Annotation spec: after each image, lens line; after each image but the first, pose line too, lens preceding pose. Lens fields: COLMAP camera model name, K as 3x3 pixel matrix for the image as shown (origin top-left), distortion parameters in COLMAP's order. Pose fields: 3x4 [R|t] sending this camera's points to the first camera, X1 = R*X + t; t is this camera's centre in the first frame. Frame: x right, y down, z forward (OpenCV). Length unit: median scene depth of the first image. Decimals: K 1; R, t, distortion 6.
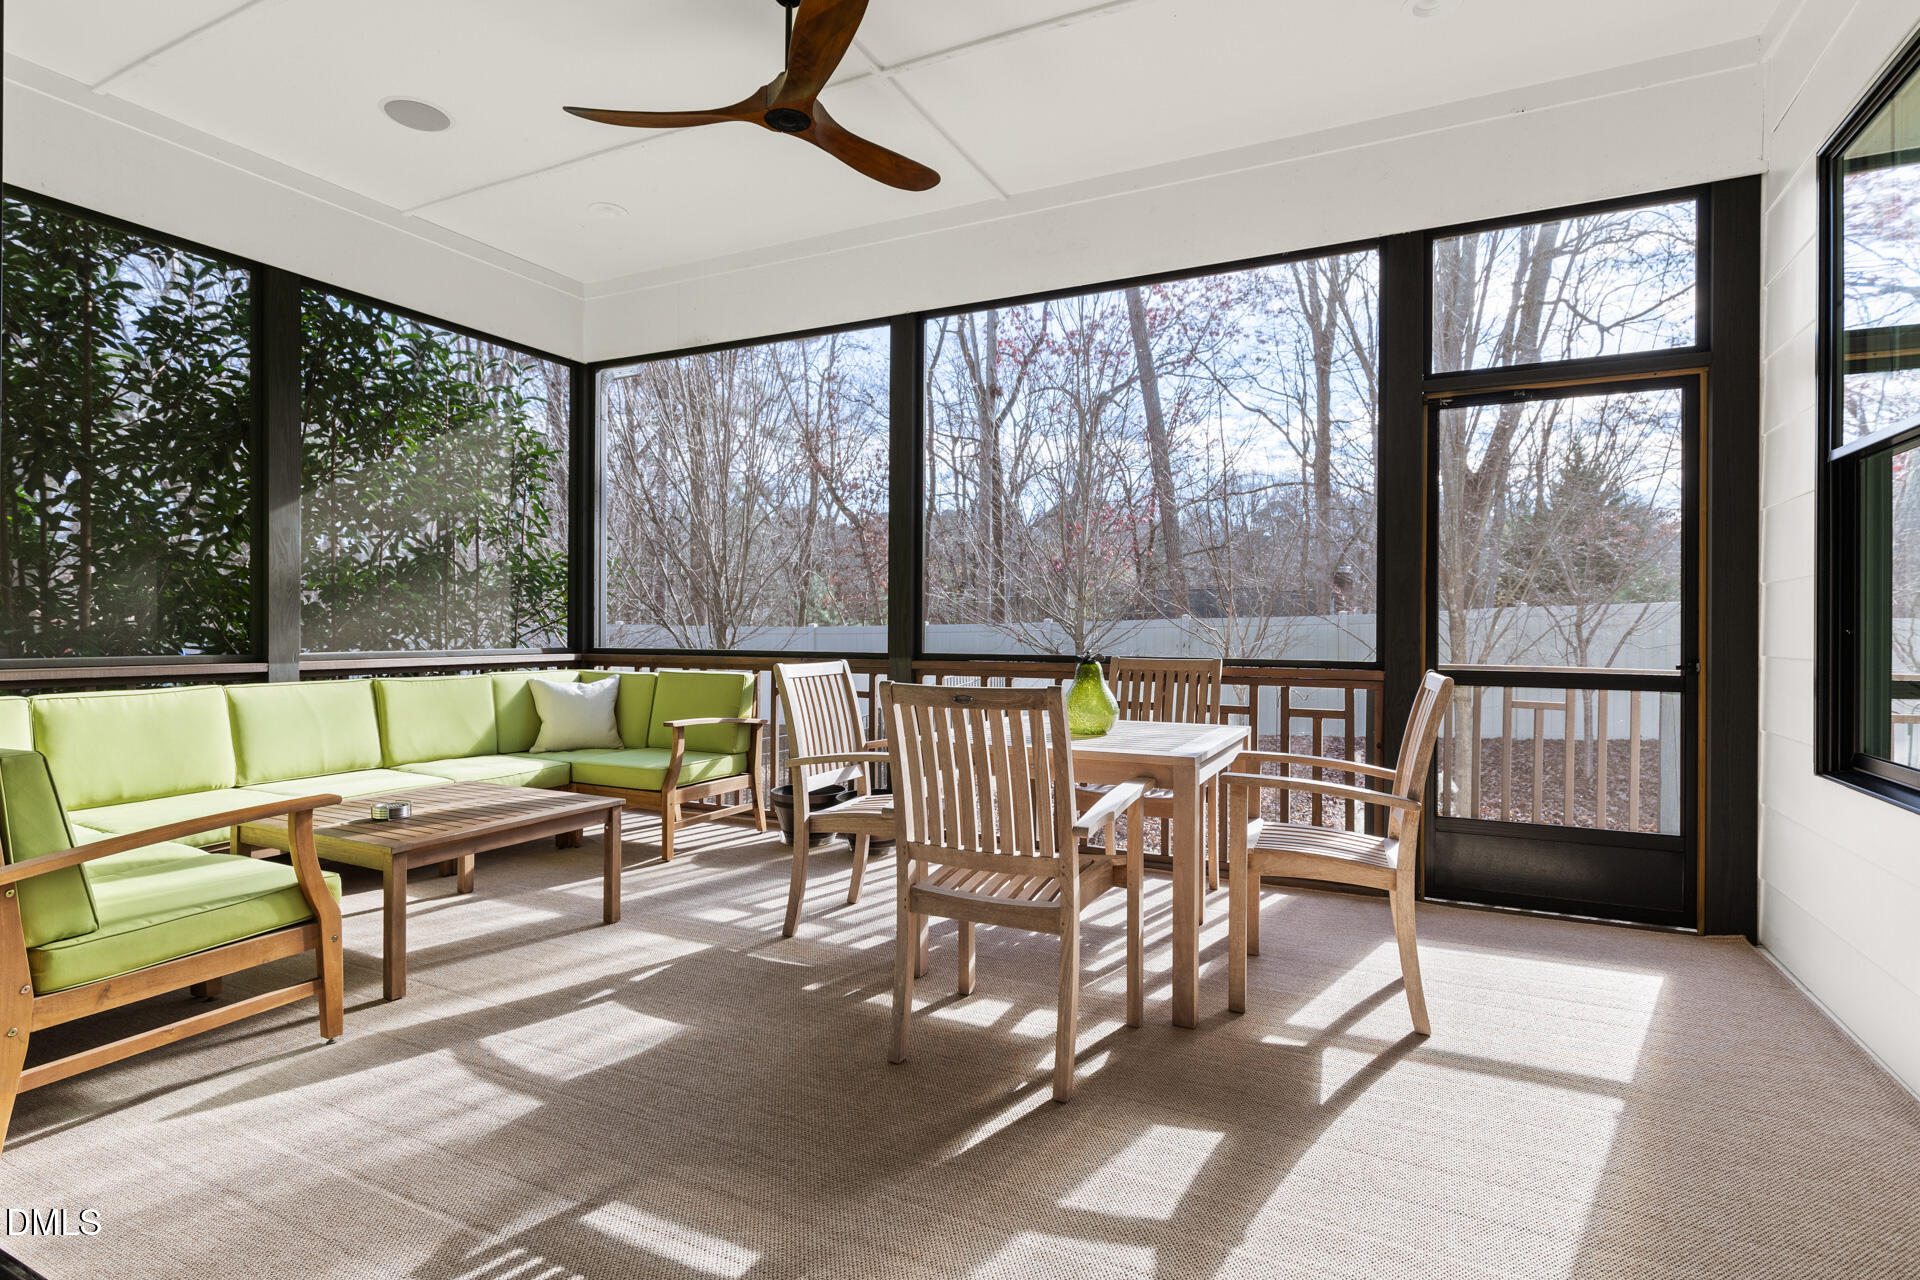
lens RADIAL K [[957.6, 0, 960.0], [0, 957.6, 640.0], [0, 0, 1]] dist [0.000785, 0.000126]
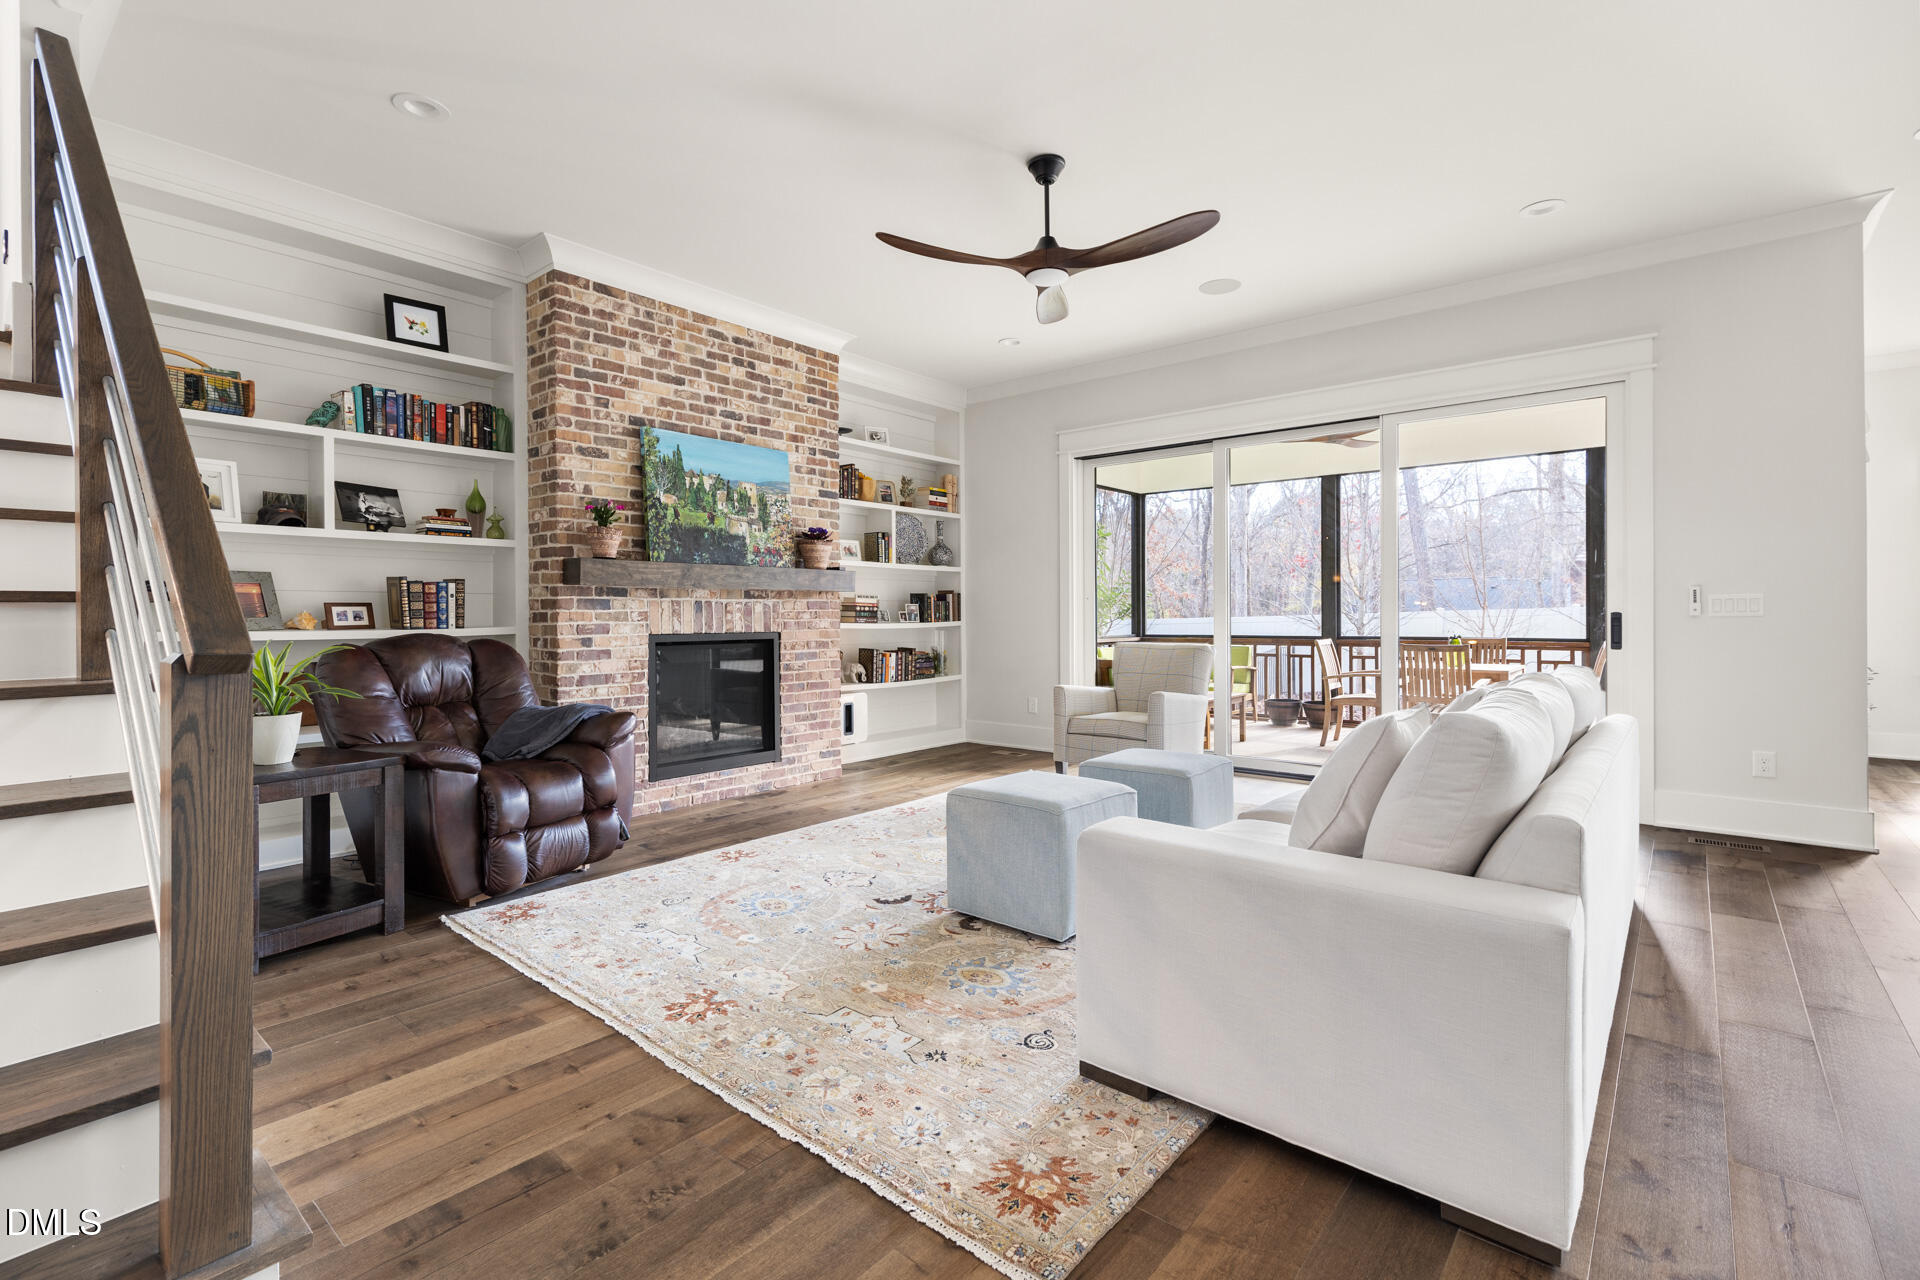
lens RADIAL K [[872.9, 0, 963.4], [0, 872.9, 623.3], [0, 0, 1]] dist [-0.001534, -0.000336]
pose [[0.972143, -0.004967, -0.234338, -0.462820], [0.004206, 0.999984, -0.003747, -0.011099], [0.234353, 0.002657, 0.972148, -1.220366]]
